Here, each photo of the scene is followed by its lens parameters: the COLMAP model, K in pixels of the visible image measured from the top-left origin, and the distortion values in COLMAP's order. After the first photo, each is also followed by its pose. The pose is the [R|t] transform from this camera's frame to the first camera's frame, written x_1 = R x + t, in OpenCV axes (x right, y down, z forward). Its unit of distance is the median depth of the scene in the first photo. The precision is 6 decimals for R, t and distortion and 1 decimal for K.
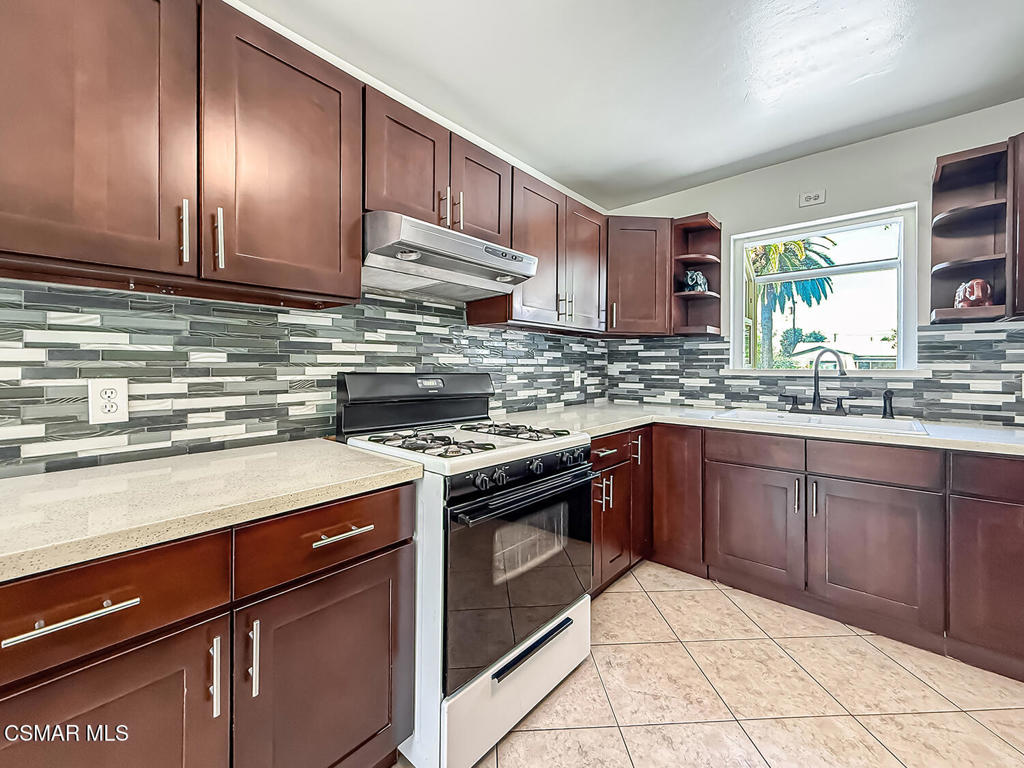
lens RADIAL K [[417.9, 0, 509.4], [0, 417.9, 363.9], [0, 0, 1]] dist [-0.000697, 0.000131]
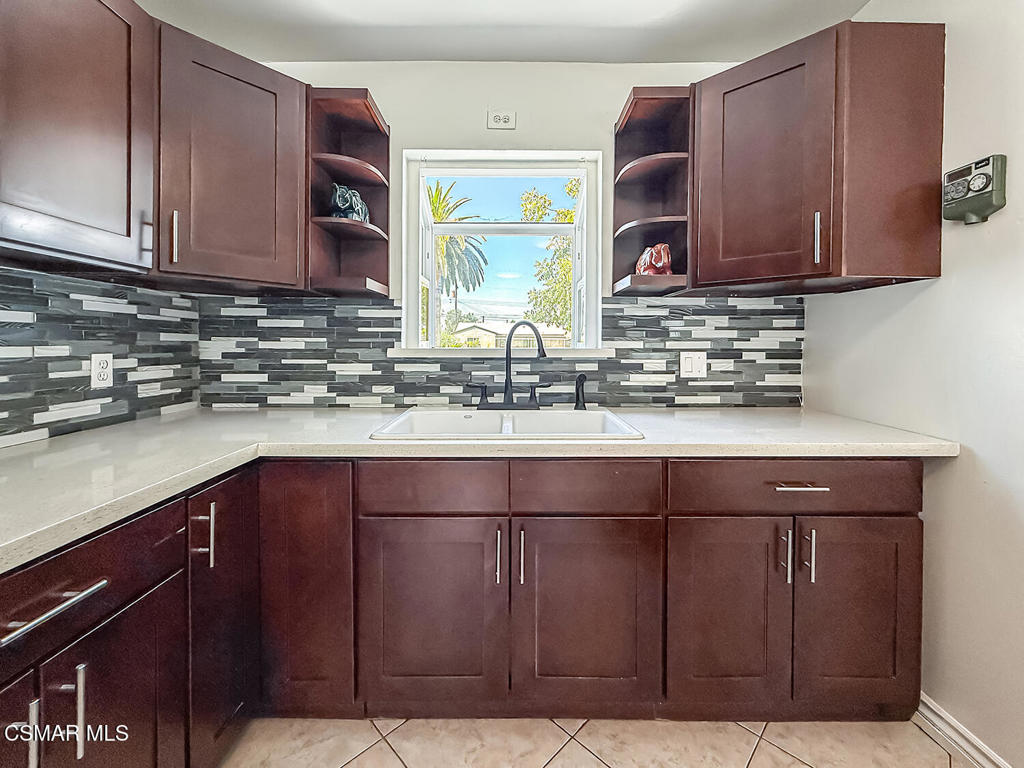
lens RADIAL K [[417.9, 0, 512.6], [0, 417.9, 349.4], [0, 0, 1]] dist [-0.000697, 0.000131]
pose [[0.740718, -0.010419, 0.671735, 0.210756], [-0.003693, 0.999801, 0.019580, 0.000562], [-0.671806, -0.016984, 0.740532, 0.386323]]
